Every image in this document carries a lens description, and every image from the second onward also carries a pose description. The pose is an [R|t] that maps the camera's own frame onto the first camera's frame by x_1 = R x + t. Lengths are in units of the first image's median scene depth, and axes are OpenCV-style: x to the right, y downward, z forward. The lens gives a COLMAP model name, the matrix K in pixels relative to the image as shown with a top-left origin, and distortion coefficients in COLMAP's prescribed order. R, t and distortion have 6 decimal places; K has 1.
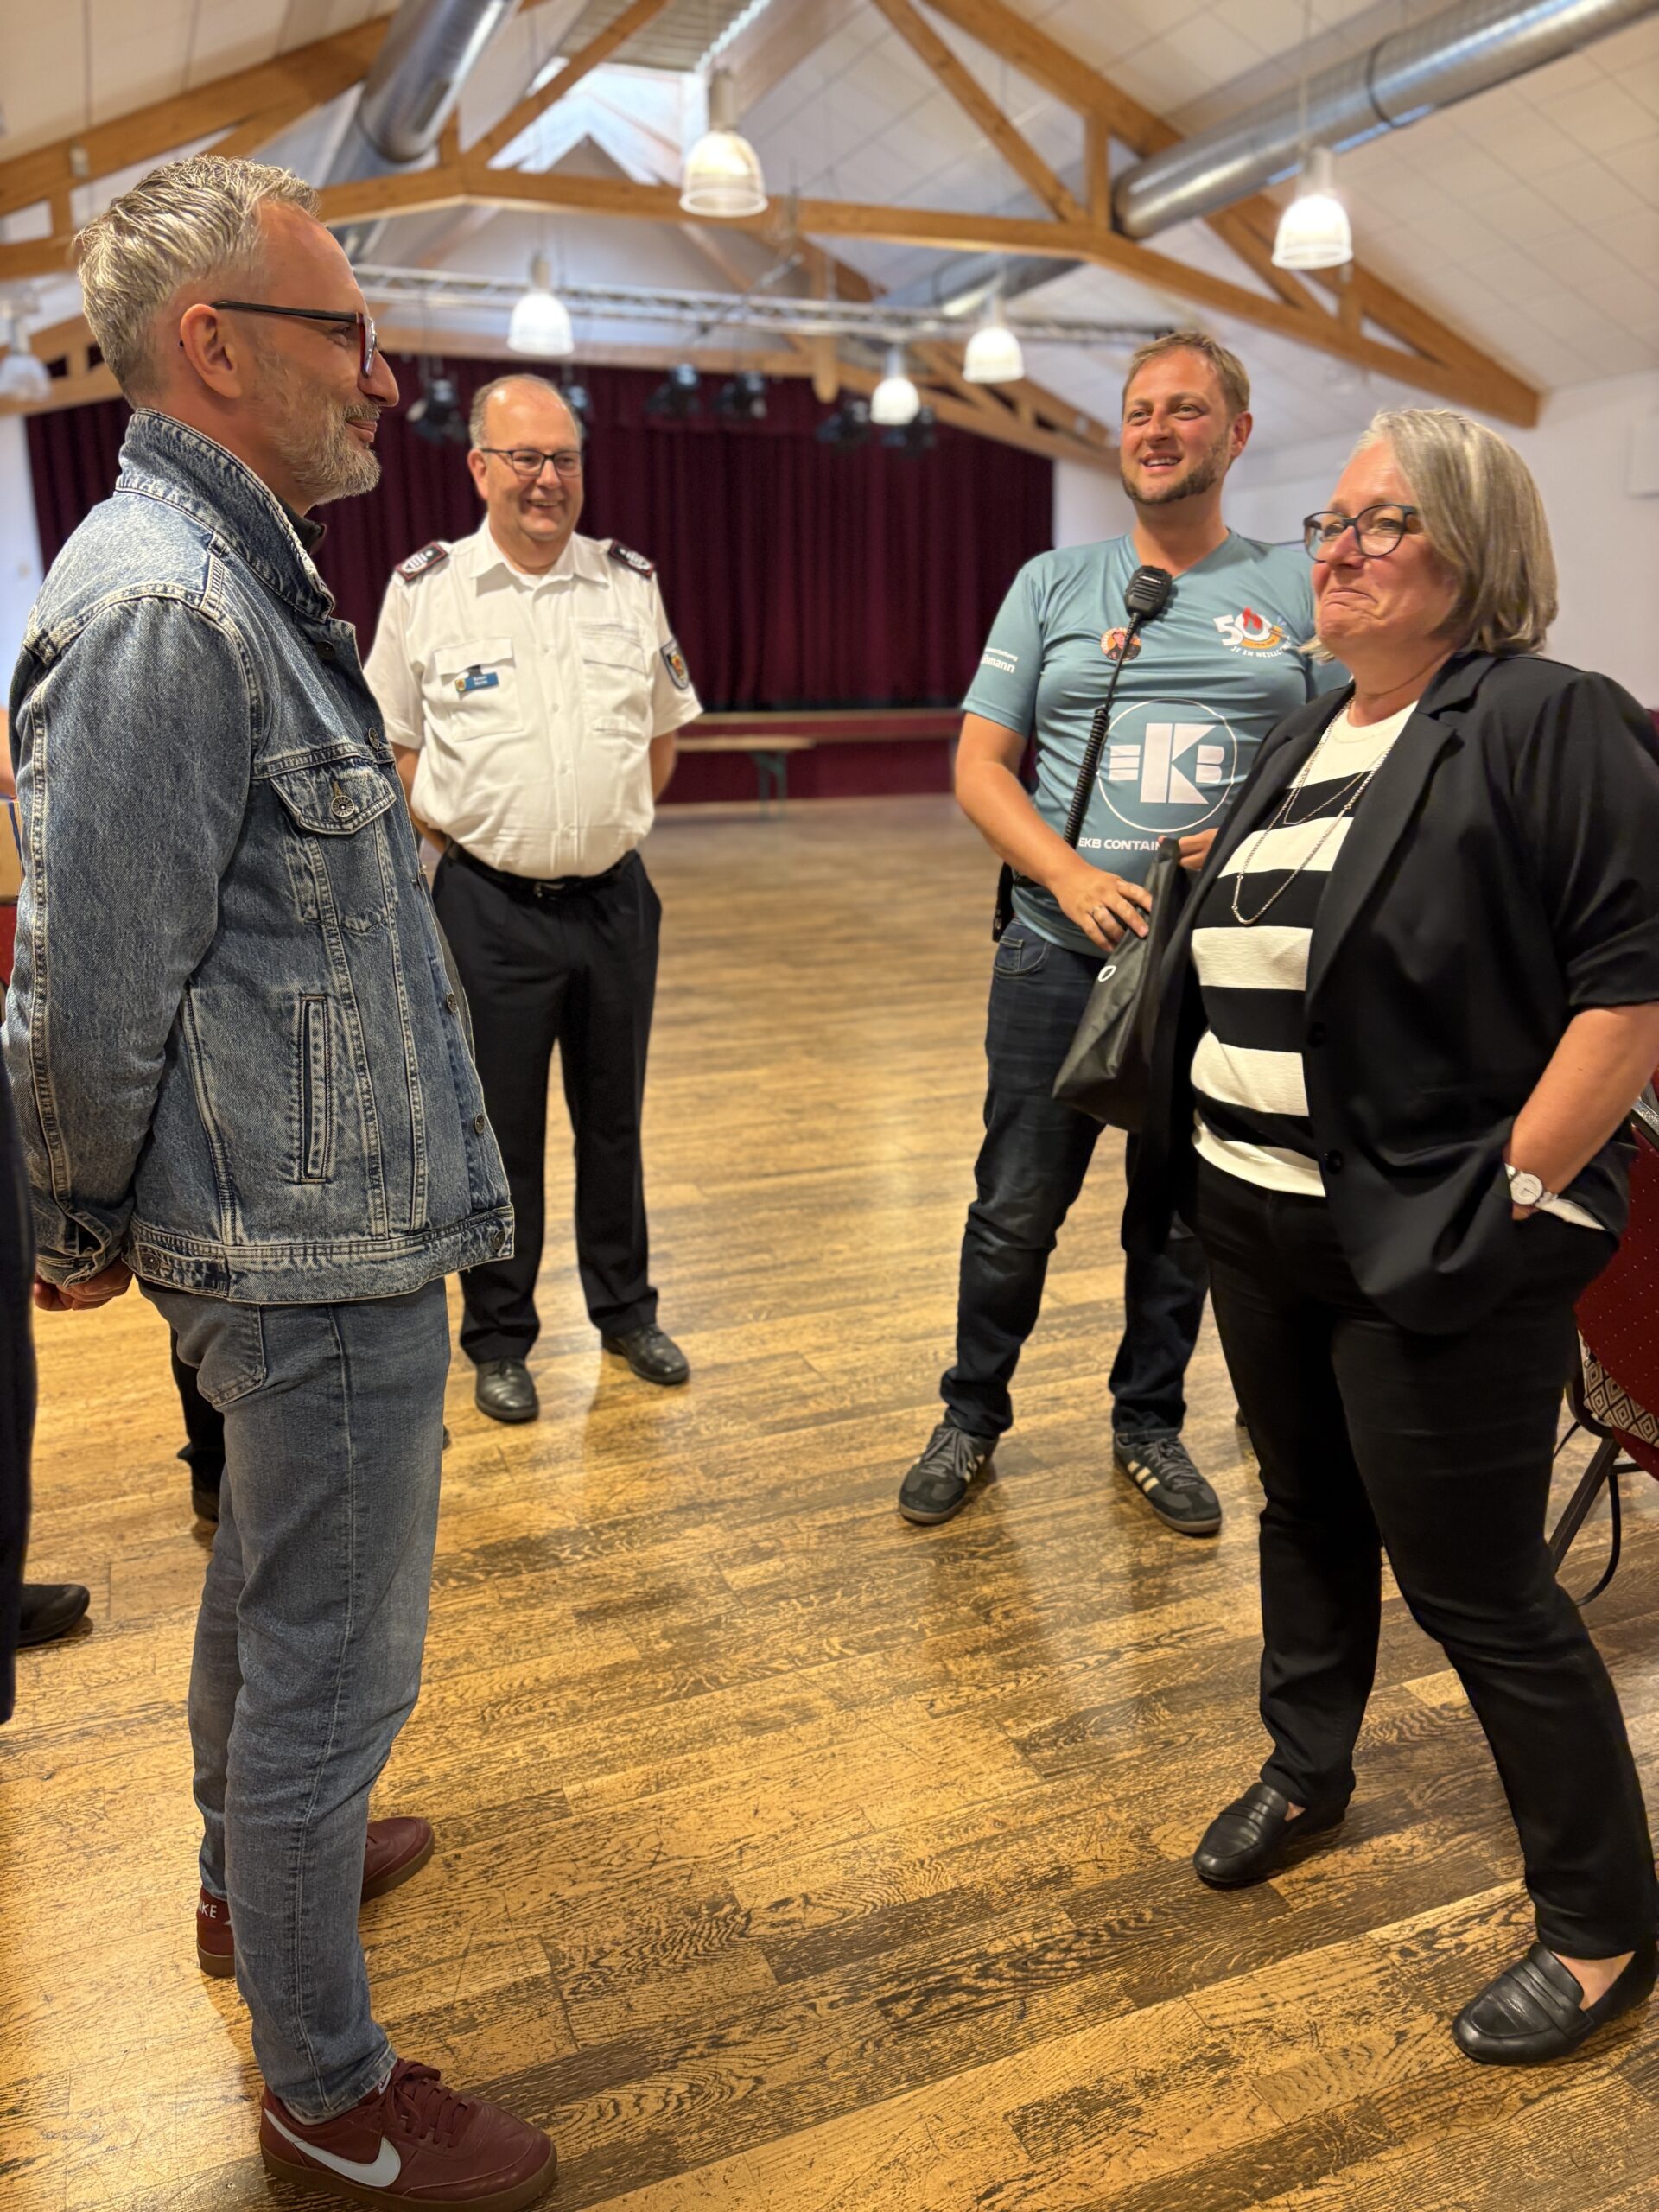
lens RADIAL K [[1659.9, 0, 828.3], [0, 1659.9, 1089.9], [0, 0, 1]] dist [-0.043663, -0.006124]
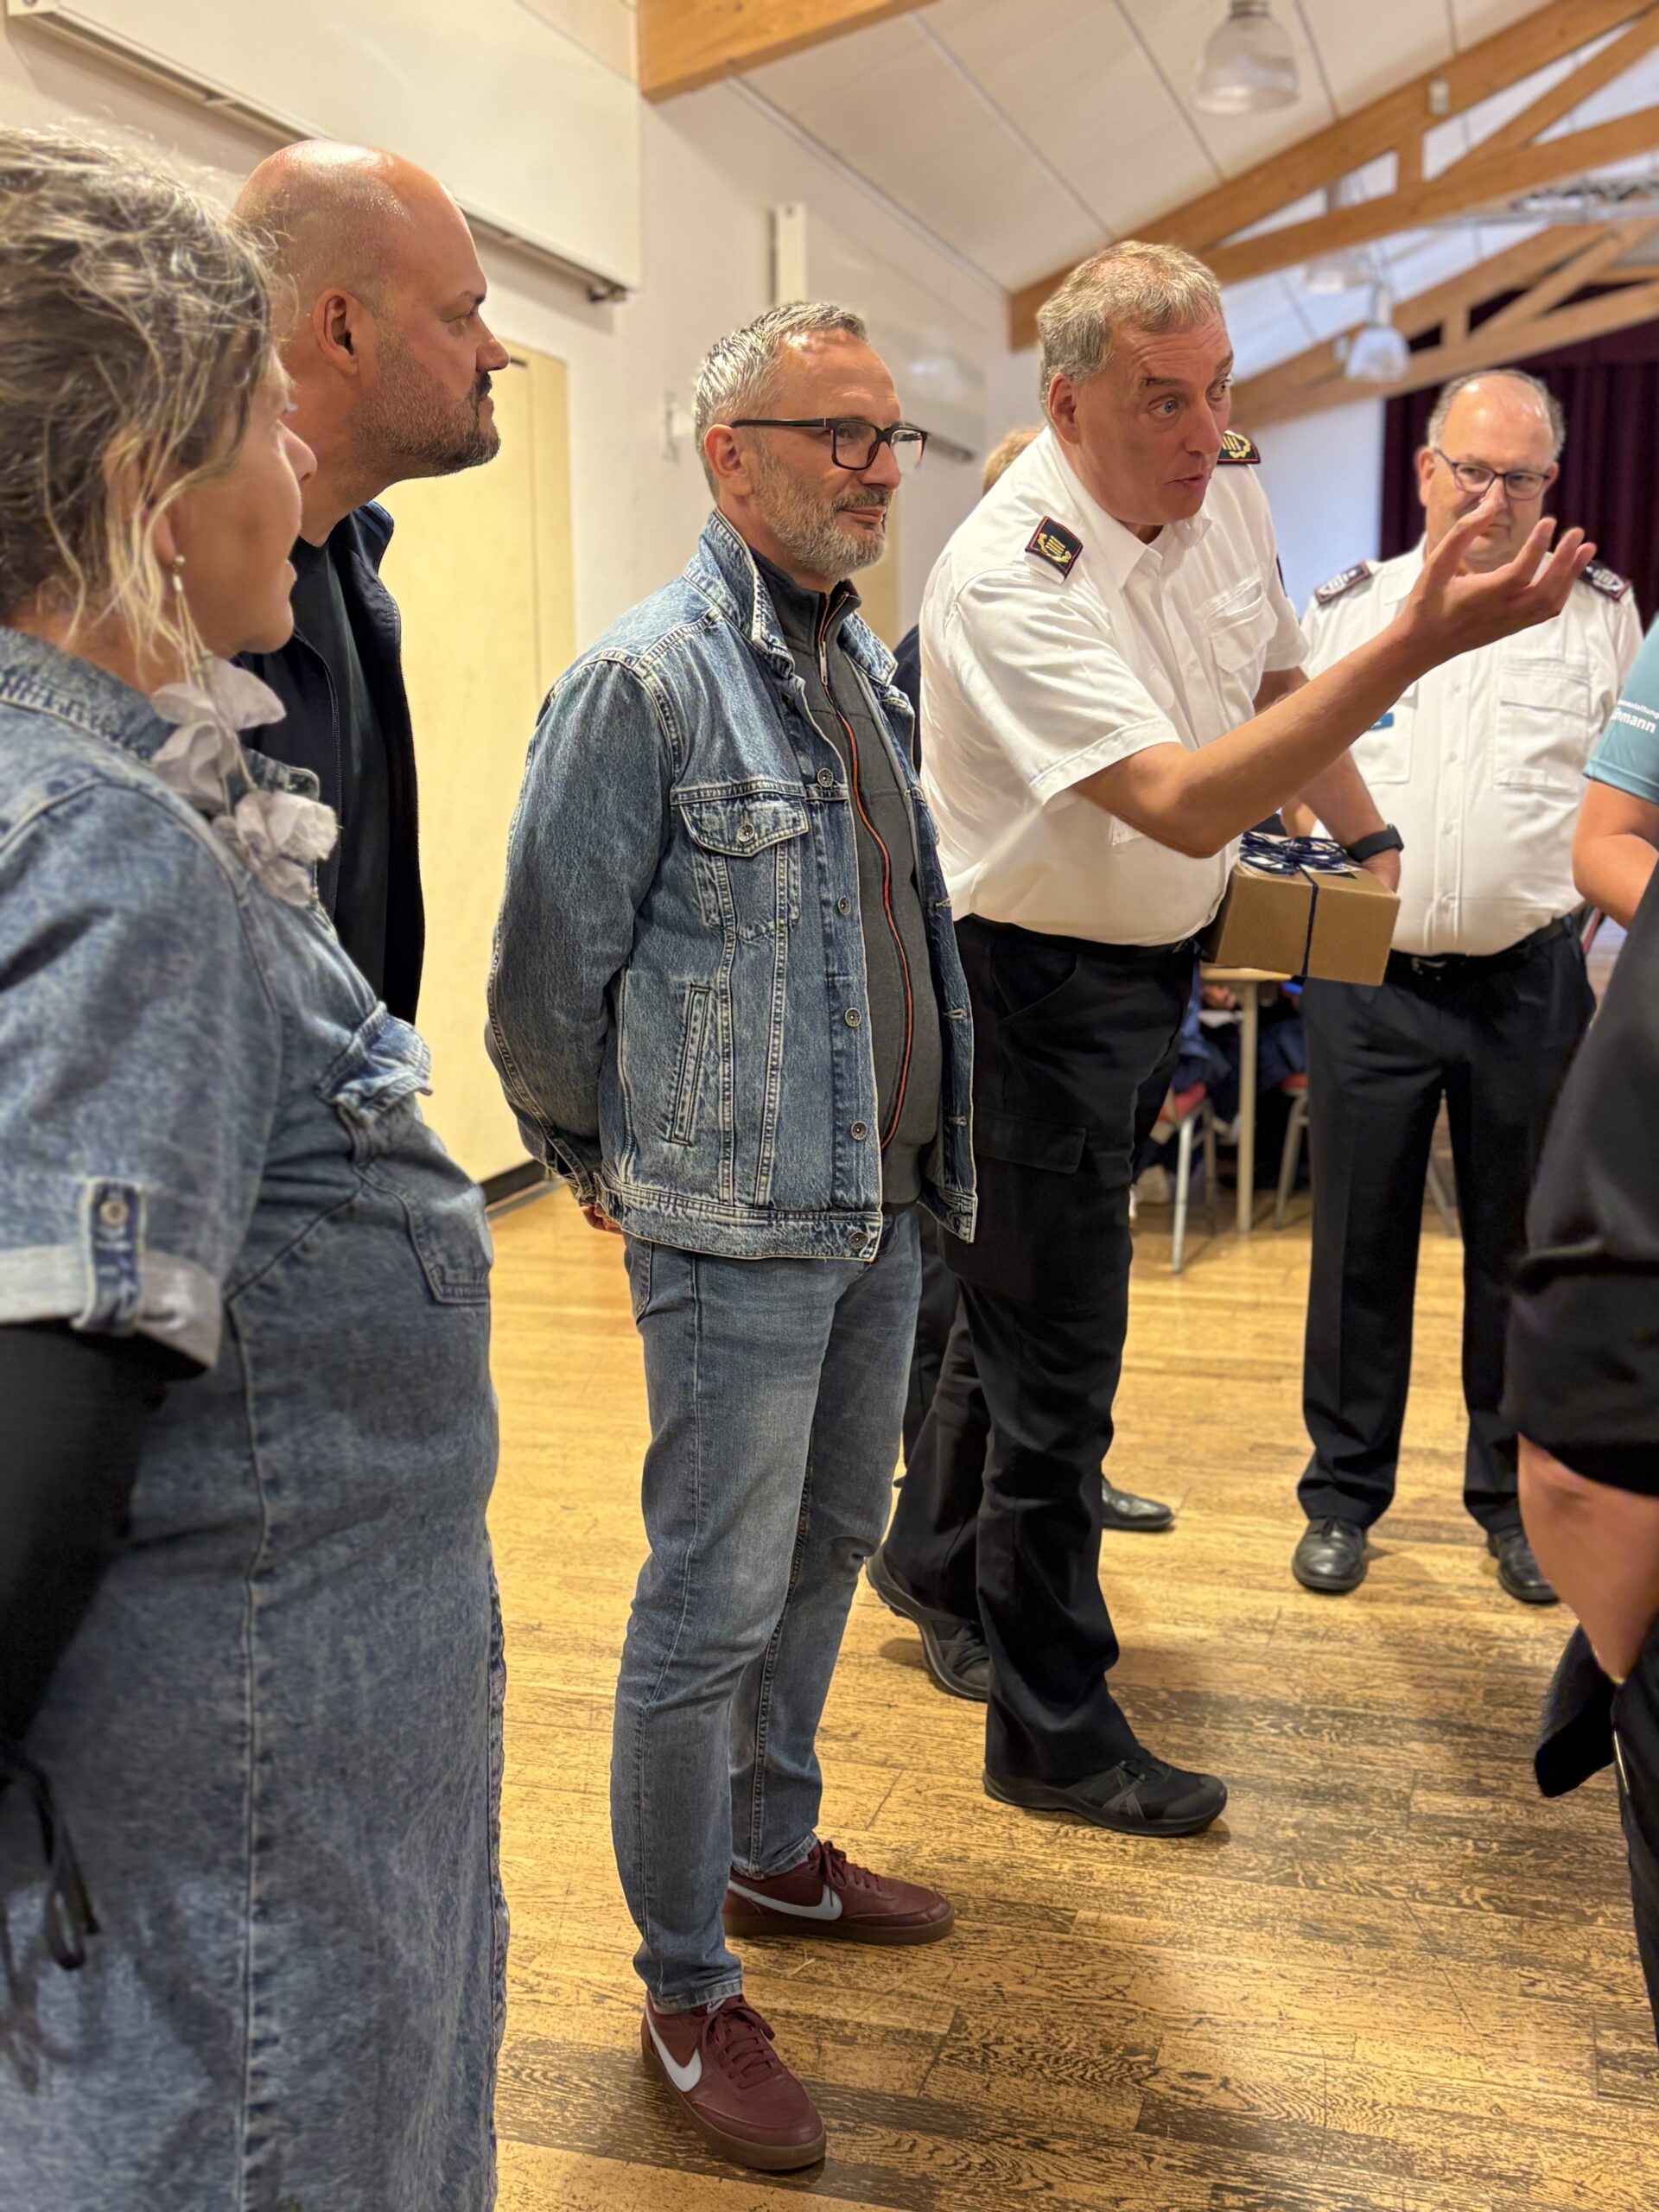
lens RADIAL K [[2362.7, 0, 829.5], [0, 2362.7, 1106.0], [0, 0, 1]] dist [-0.170075, -0.008052]
pose [[0.771019, 0.138487, -0.621572, 0.799560], [-0.177135, 0.984186, -0.000446, 0.010464], [0.611681, 0.110446, 0.783357, -0.253449]]
